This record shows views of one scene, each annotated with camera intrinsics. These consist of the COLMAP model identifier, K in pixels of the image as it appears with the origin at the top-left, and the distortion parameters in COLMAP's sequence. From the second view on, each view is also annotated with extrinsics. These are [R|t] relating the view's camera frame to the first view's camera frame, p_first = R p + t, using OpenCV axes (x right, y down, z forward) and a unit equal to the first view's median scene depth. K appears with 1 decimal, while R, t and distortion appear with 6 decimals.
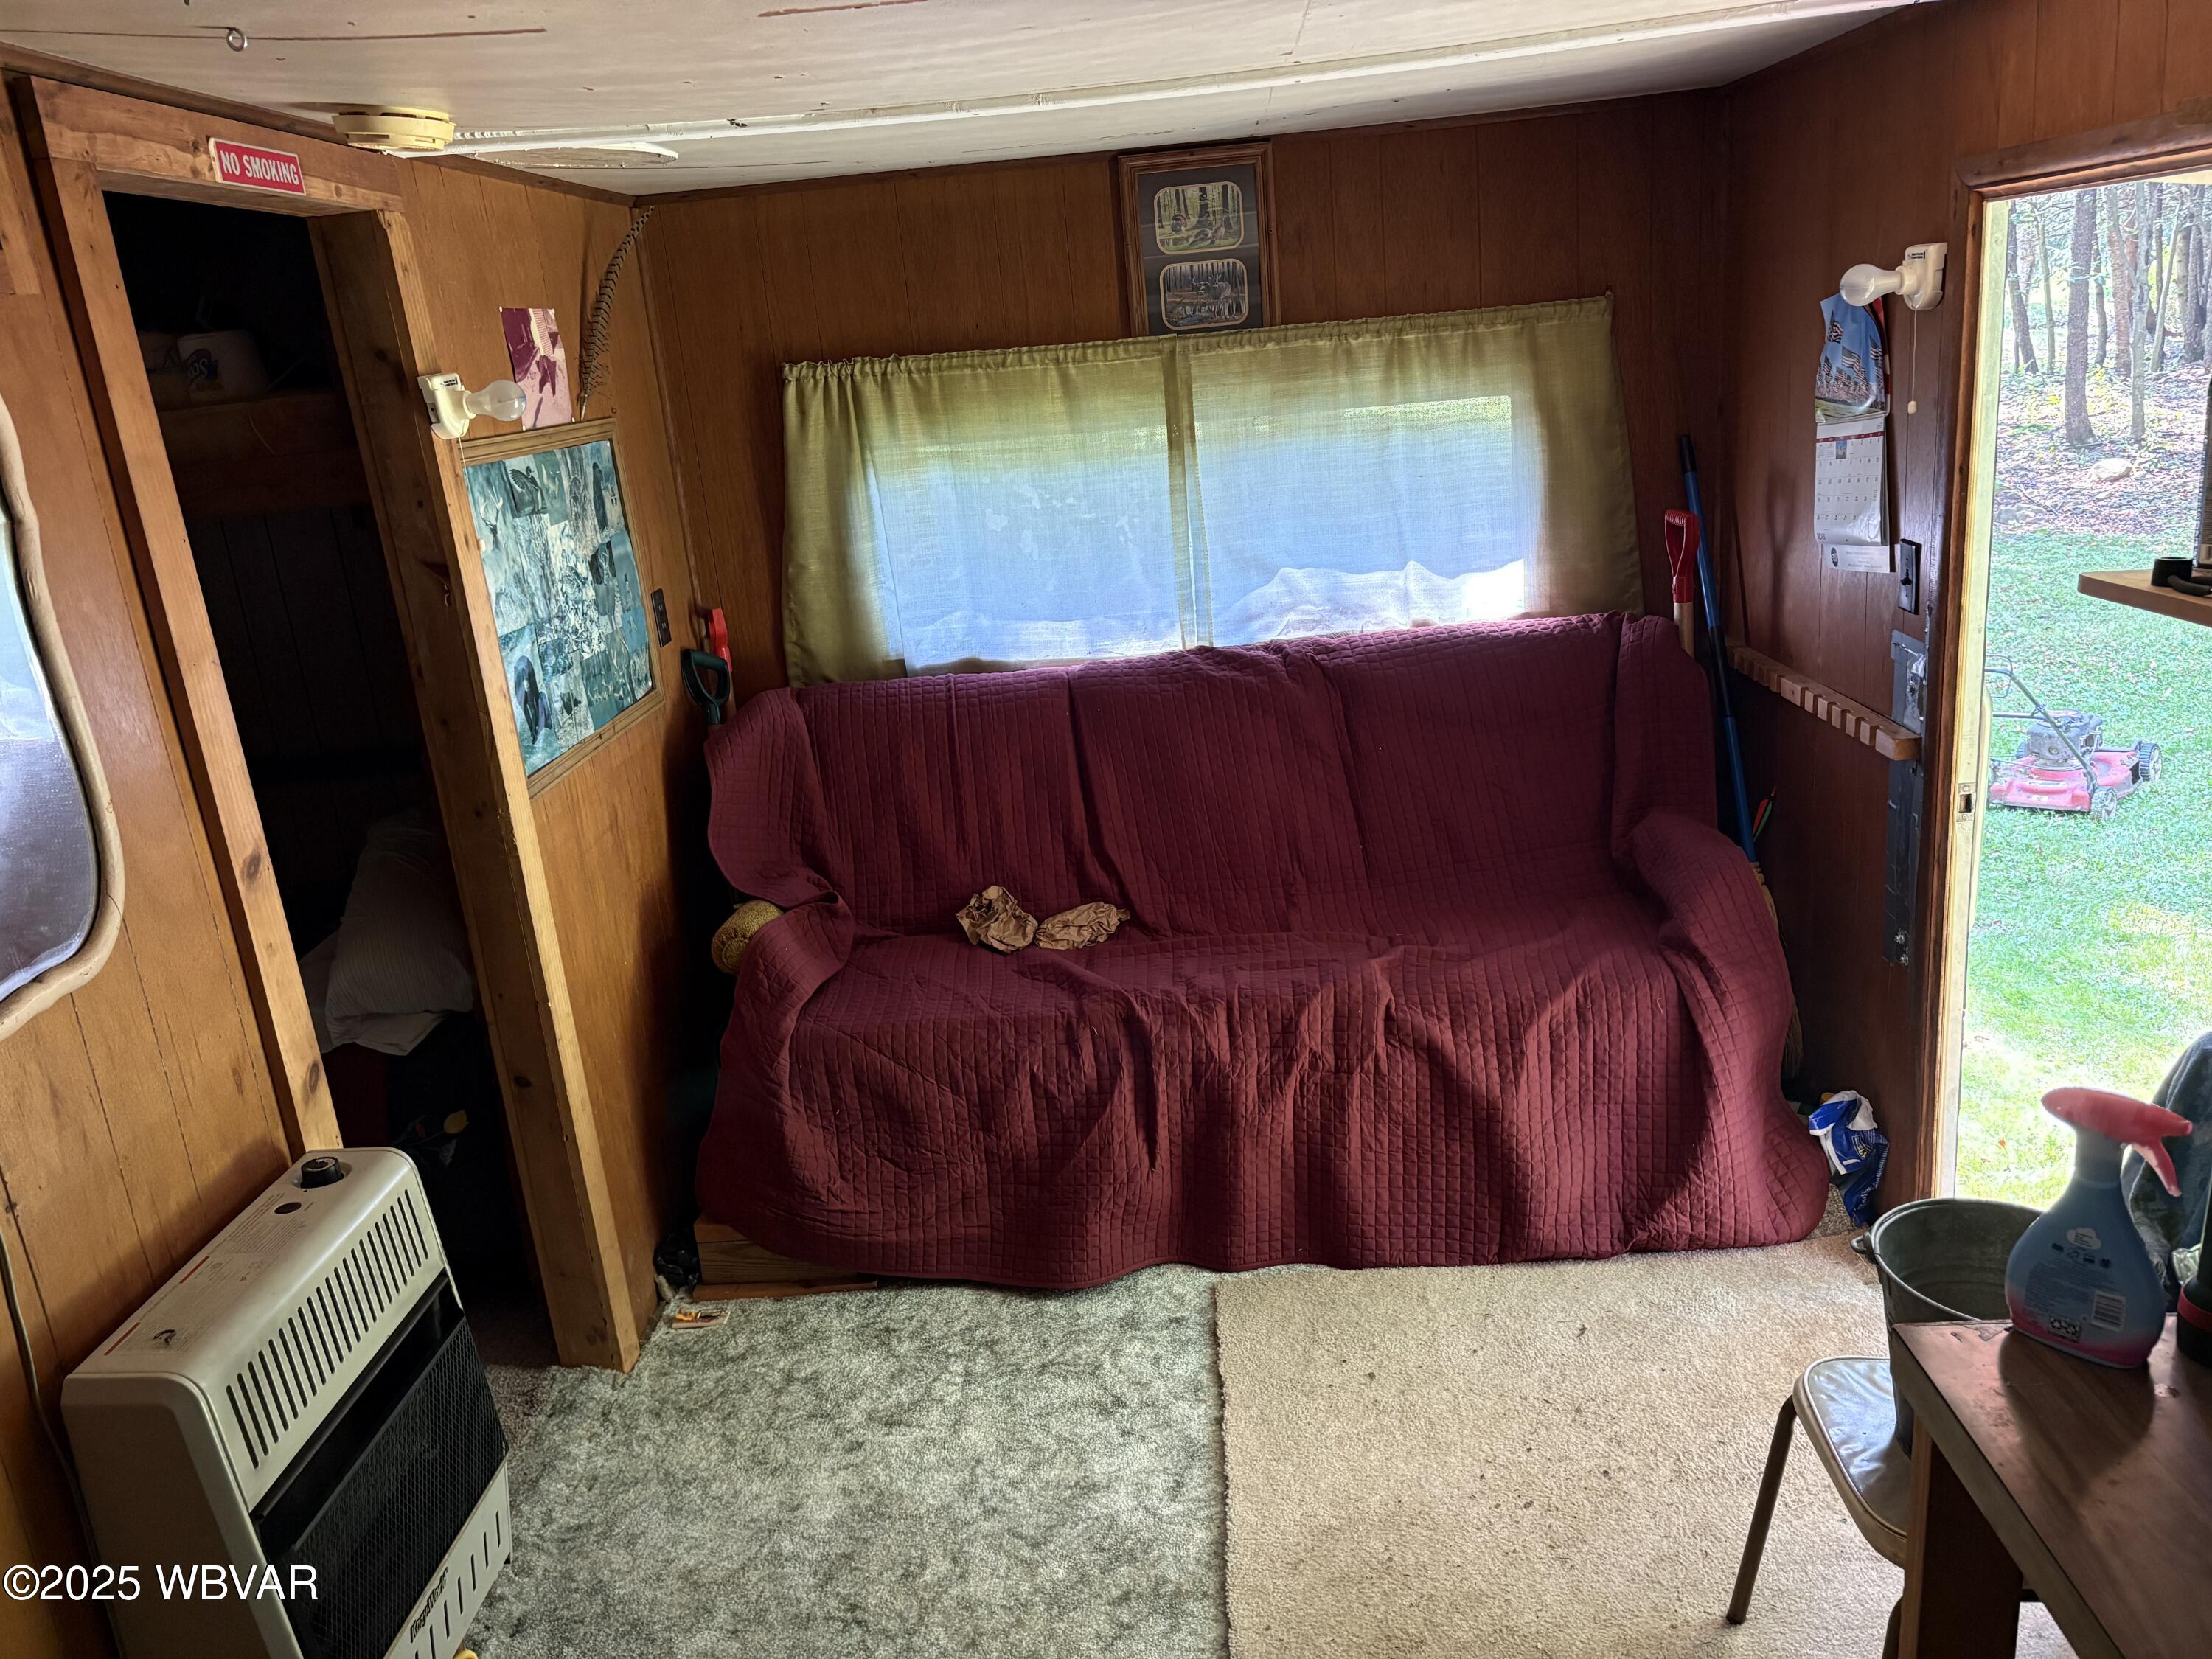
lens RADIAL K [[1675.1, 0, 1106.0], [0, 1675.1, 829.5], [0, 0, 1]] dist [0.016020, -0.007123]
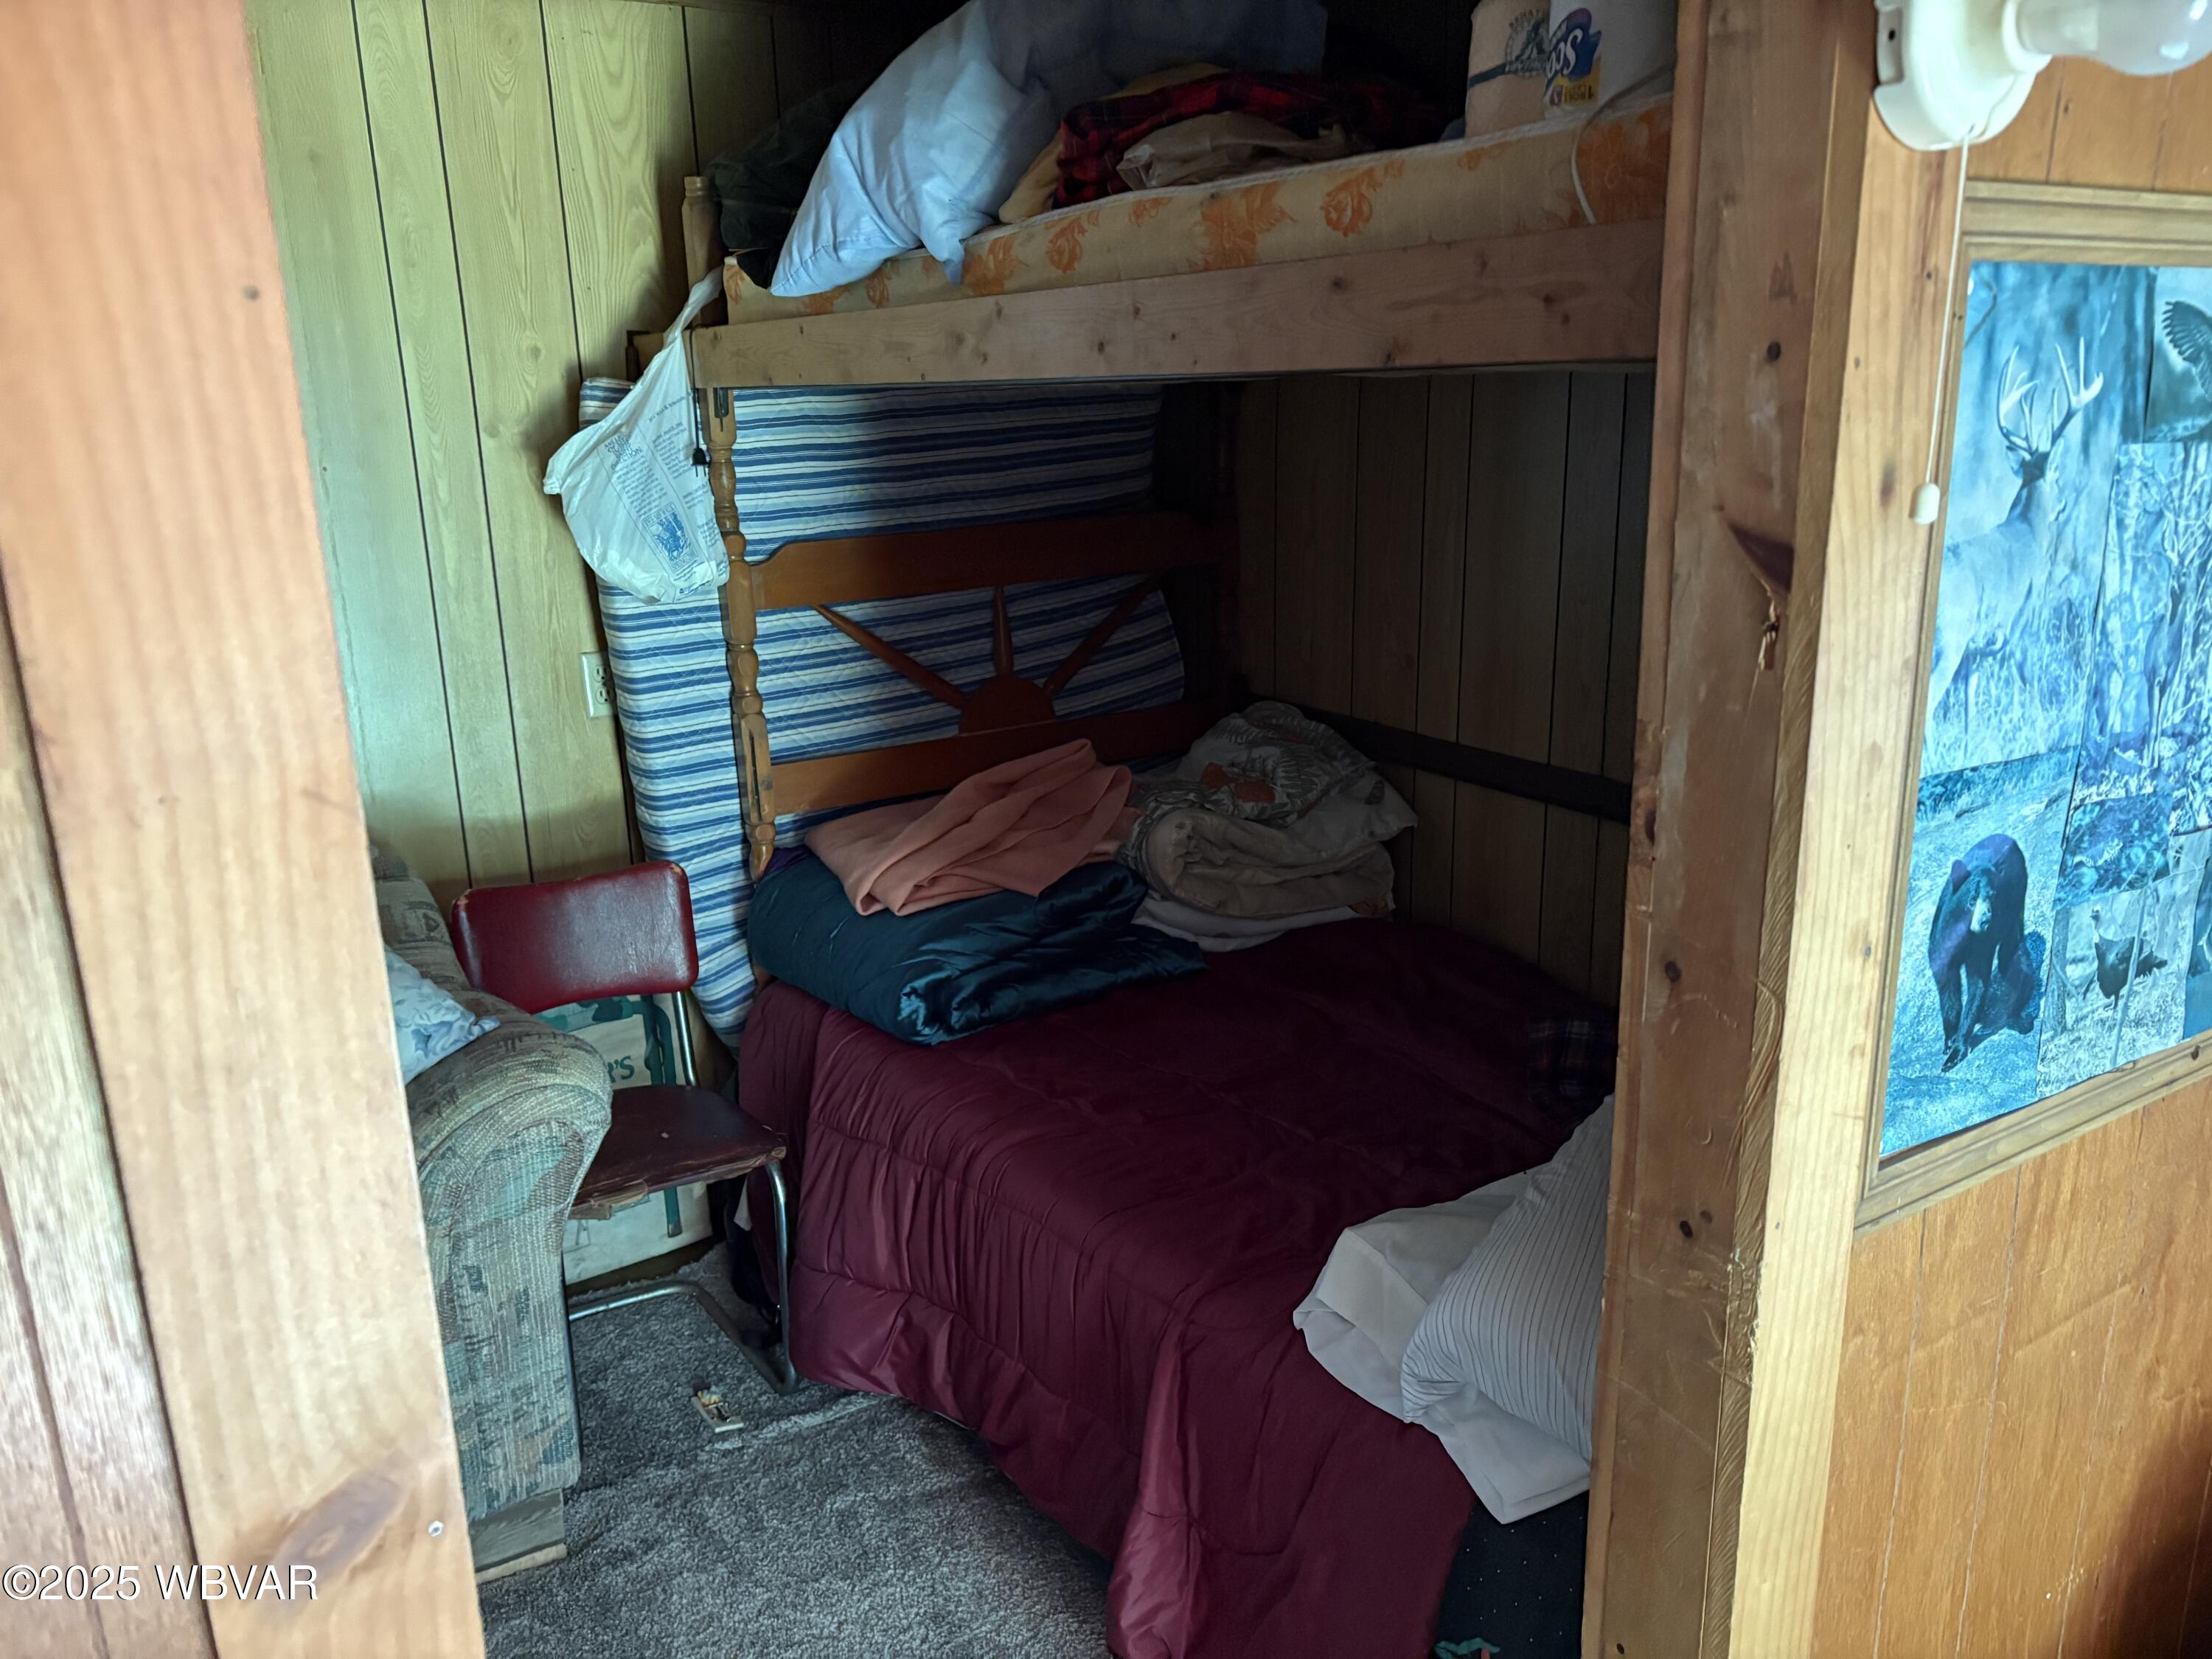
lens RADIAL K [[1630.5, 0, 1106.0], [0, 1630.5, 829.5], [0, 0, 1]] dist [-0.003247, -0.000995]
pose [[0.549583, 0.301486, -0.779143, -0.186144], [-0.264795, 0.947392, 0.179812, -0.116487], [0.792365, 0.107491, 0.600503, 0.650513]]
